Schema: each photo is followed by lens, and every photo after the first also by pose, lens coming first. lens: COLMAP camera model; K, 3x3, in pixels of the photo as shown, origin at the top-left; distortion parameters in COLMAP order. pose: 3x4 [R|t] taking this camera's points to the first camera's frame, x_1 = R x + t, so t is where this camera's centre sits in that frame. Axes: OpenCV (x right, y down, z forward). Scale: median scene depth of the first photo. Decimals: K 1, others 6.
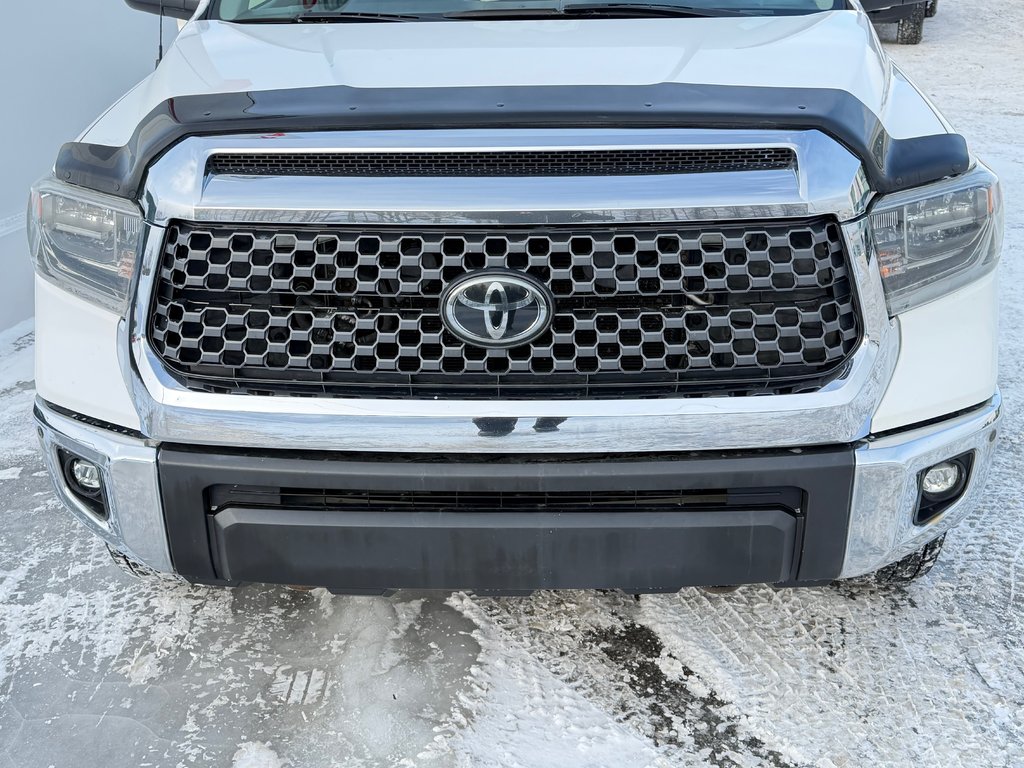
lens RADIAL K [[1216.0, 0, 512.0], [0, 1216.0, 384.0], [0, 0, 1]] dist [0.199829, -0.433964]
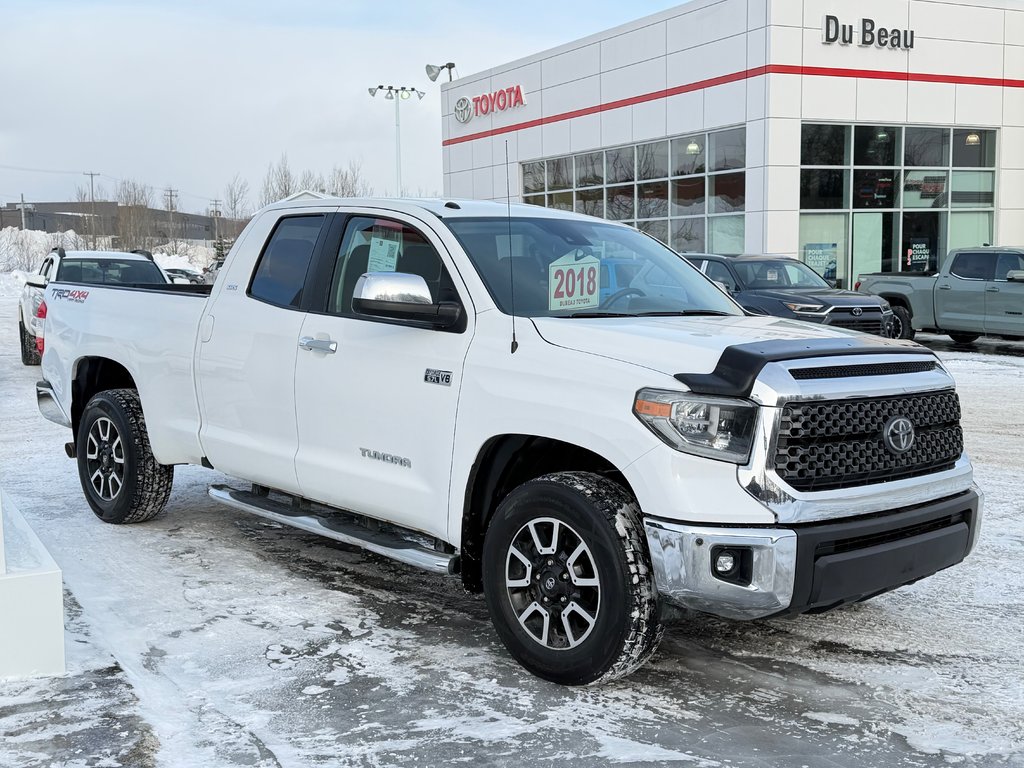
lens RADIAL K [[1198.3, 0, 516.5], [0, 1198.3, 388.0], [0, 0, 1]] dist [0.201024, -0.474633]
pose [[0.693898, -0.029441, 0.719472, -1.688463], [0.226912, 0.957197, -0.179678, 0.075631], [-0.683386, 0.287935, 0.670877, 0.022672]]
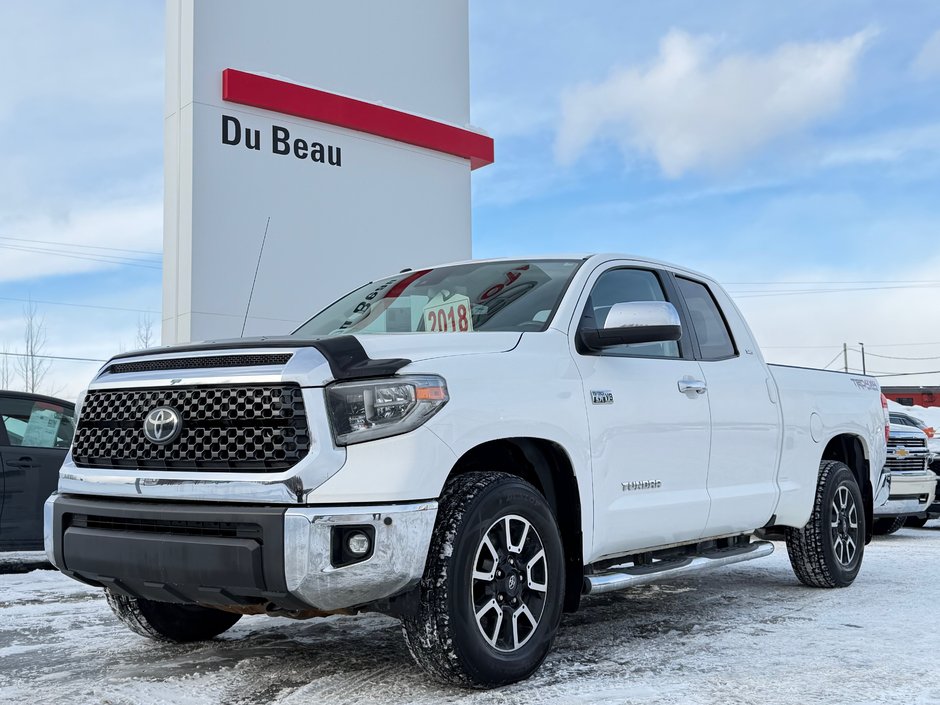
lens RADIAL K [[1092.6, 0, 467.0], [0, 1092.6, 351.8], [0, 0, 1]] dist [0.198293, -0.479476]
pose [[0.826781, -0.023565, -0.562030, 1.260121], [-0.223443, 0.903163, -0.366566, 0.341302], [0.516243, 0.428651, 0.741452, -0.149623]]
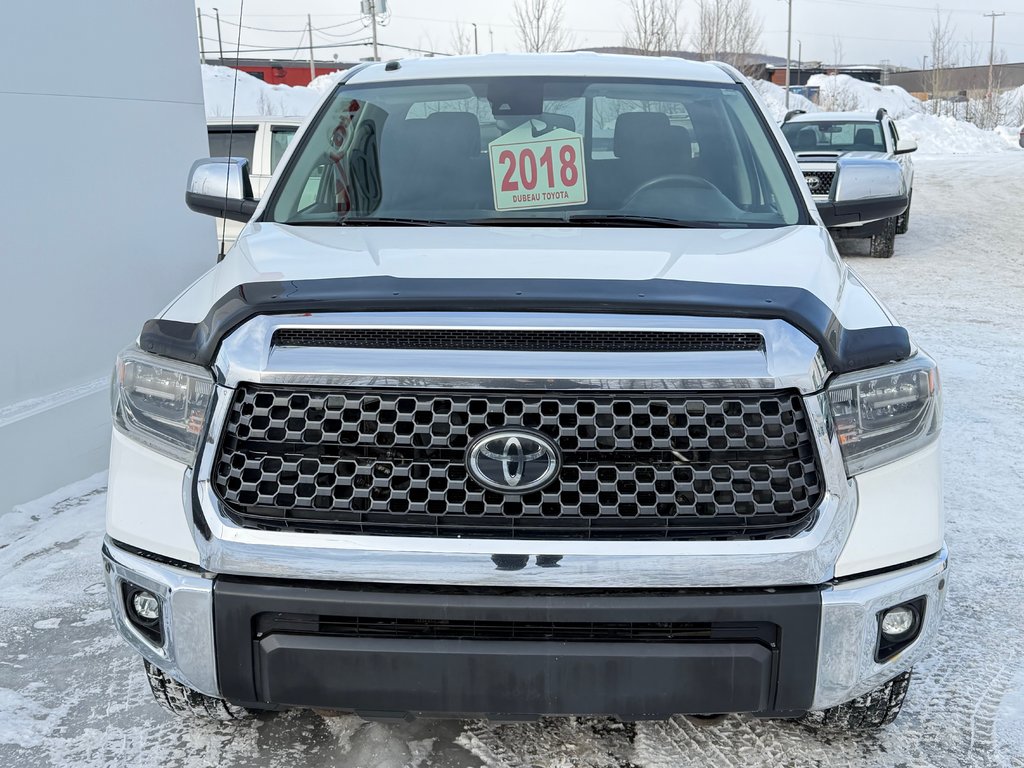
lens RADIAL K [[1198.3, 0, 516.5], [0, 1198.3, 388.0], [0, 0, 1]] dist [0.201024, -0.474633]
pose [[0.999785, 0.019545, 0.006906, -0.016127], [-0.018246, 0.987857, -0.154293, 0.041384], [-0.009838, 0.154134, 0.988001, -0.133830]]
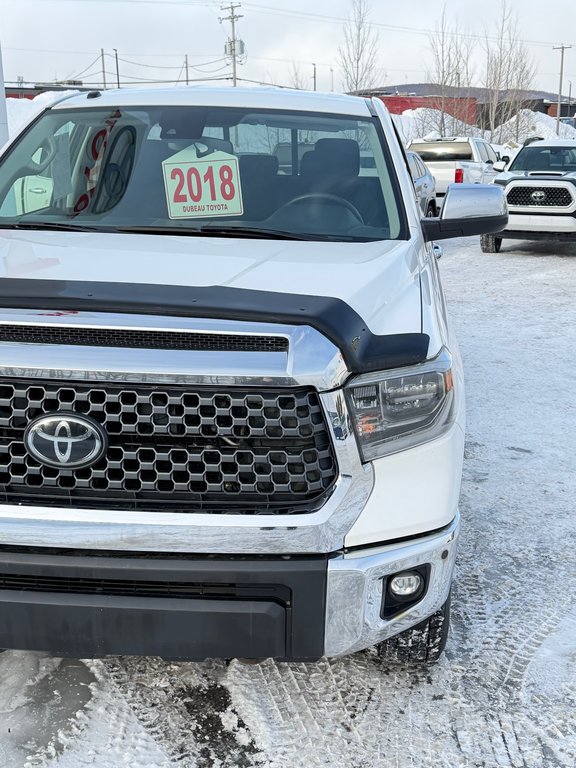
lens RADIAL K [[912.0, 0, 295.5], [0, 912.0, 391.0], [0, 0, 1]] dist [0.199829, -0.433964]
pose [[0.997802, 0.052142, -0.040893, 0.243797], [-0.056201, 0.992844, -0.105368, -0.019294], [0.035107, 0.107435, 0.993592, -0.019961]]
